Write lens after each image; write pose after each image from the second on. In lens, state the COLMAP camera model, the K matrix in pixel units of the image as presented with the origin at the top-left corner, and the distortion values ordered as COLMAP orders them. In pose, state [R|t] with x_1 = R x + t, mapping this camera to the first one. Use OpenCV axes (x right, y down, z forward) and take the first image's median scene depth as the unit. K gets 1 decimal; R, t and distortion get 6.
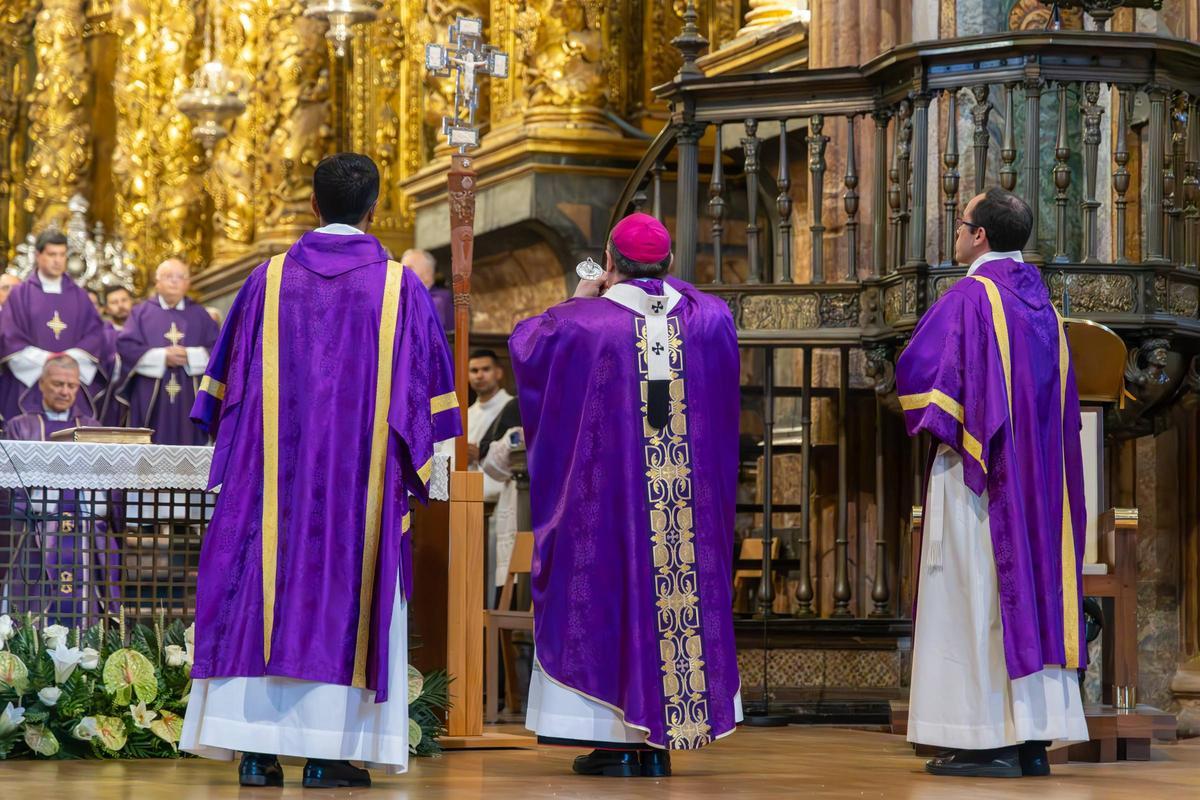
lens RADIAL K [[3155.5, 0, 618.8], [0, 3155.5, 387.8], [0, 0, 1]] dist [0.053821, 0.000000]
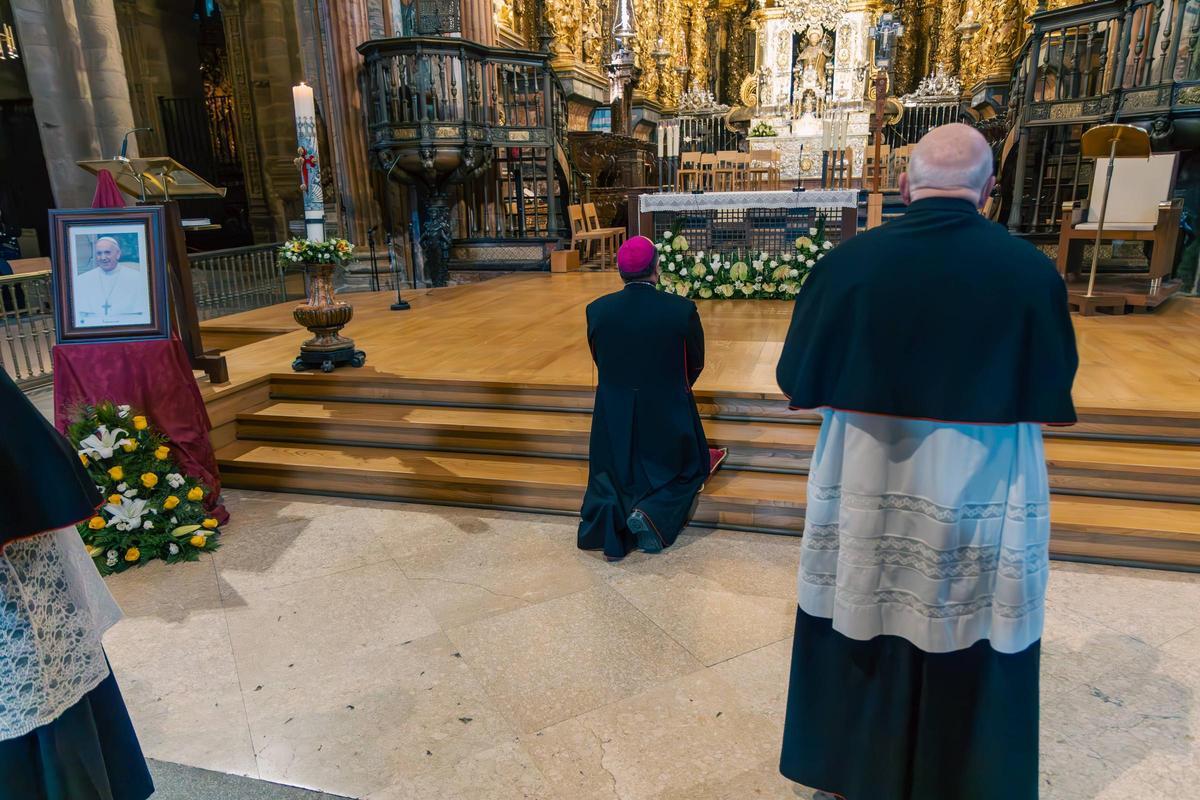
lens RADIAL K [[807.6, 0, 602.9], [0, 807.6, 417.0], [0, 0, 1]] dist [0.000941, 0.005807]
pose [[0.794212, 0.137850, -0.591798, 0.168153], [0.078020, 0.942731, 0.324300, -0.030618], [0.602611, -0.303735, 0.737974, 0.214788]]
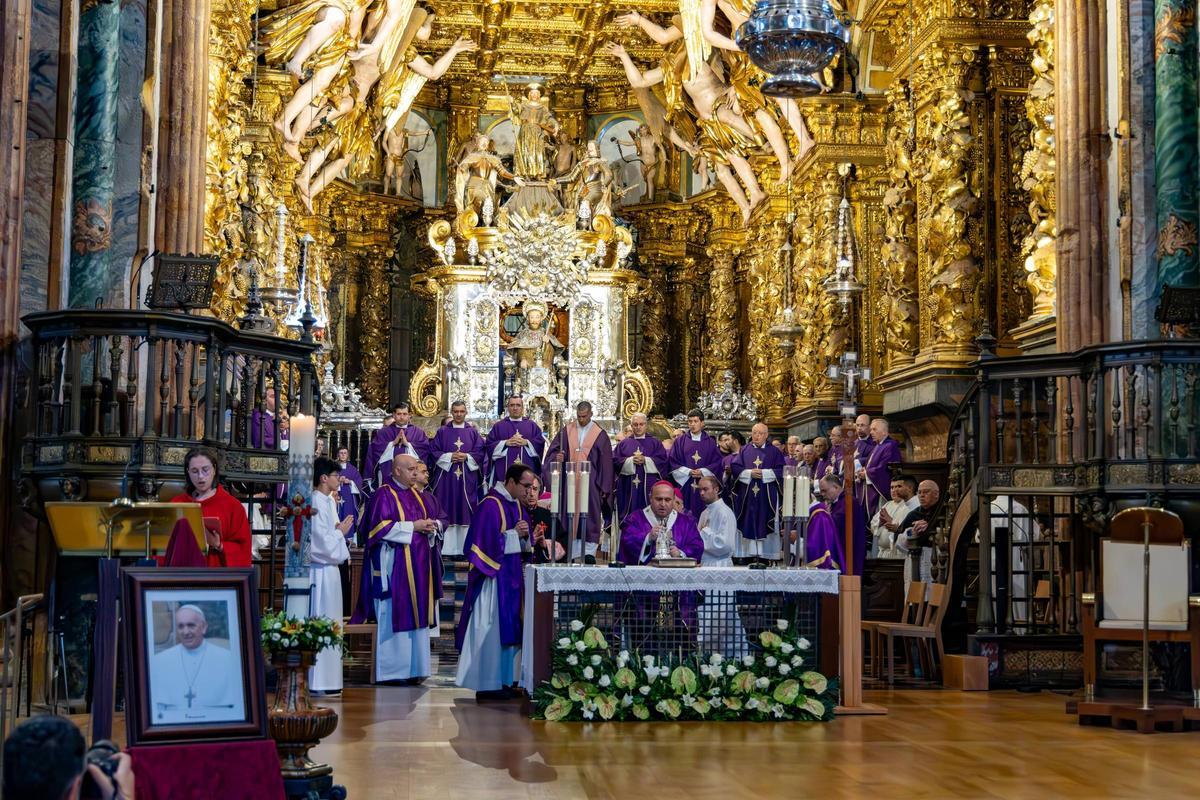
lens RADIAL K [[1730.4, 0, 619.1], [0, 1730.4, 396.3], [0, 0, 1]] dist [0.015370, 0.000000]
pose [[0.966080, -0.018299, -0.257595, 0.077594], [0.015042, 0.999780, -0.014608, -0.060665], [0.257805, 0.010238, 0.966143, -0.096549]]
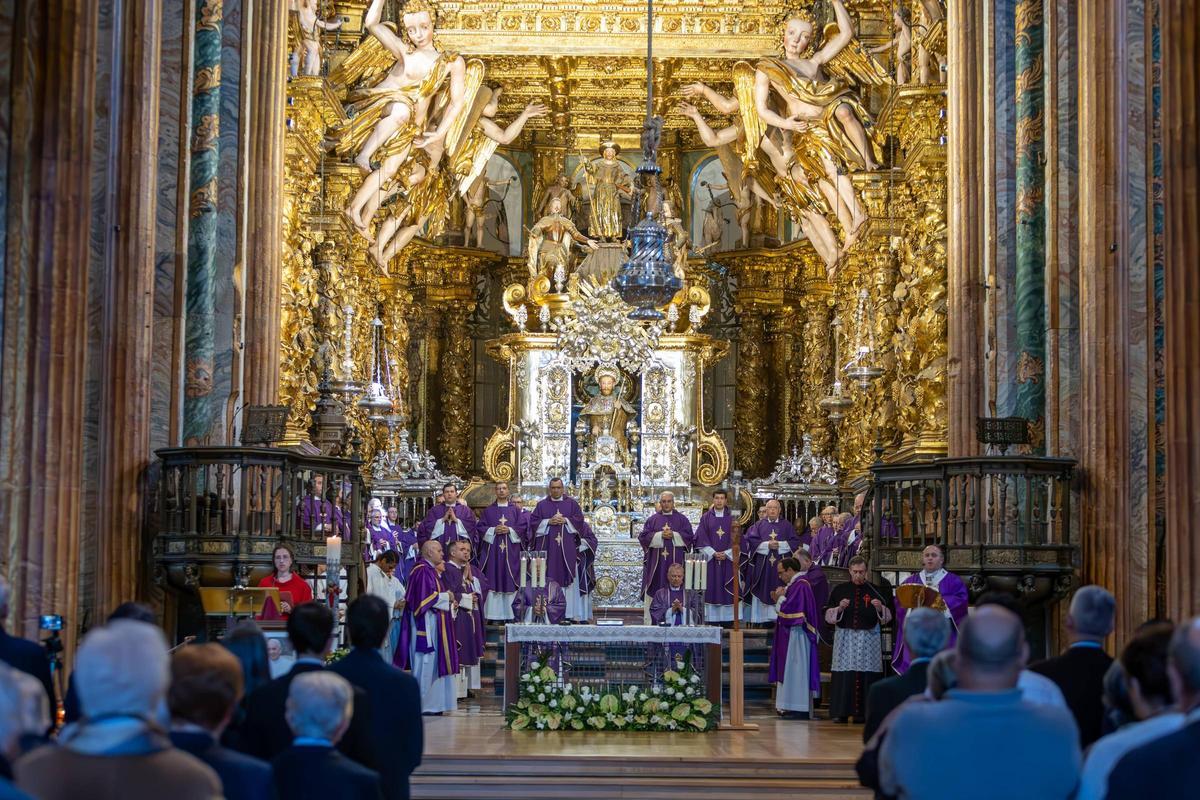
lens RADIAL K [[2524.7, 0, 644.6], [0, 2524.7, 388.5], [0, 0, 1]] dist [0.054603, 0.000000]
pose [[0.937611, -0.028406, -0.346522, 0.537868], [0.023001, 0.999541, -0.019701, -0.120574], [0.346923, 0.010502, 0.937835, -0.939548]]
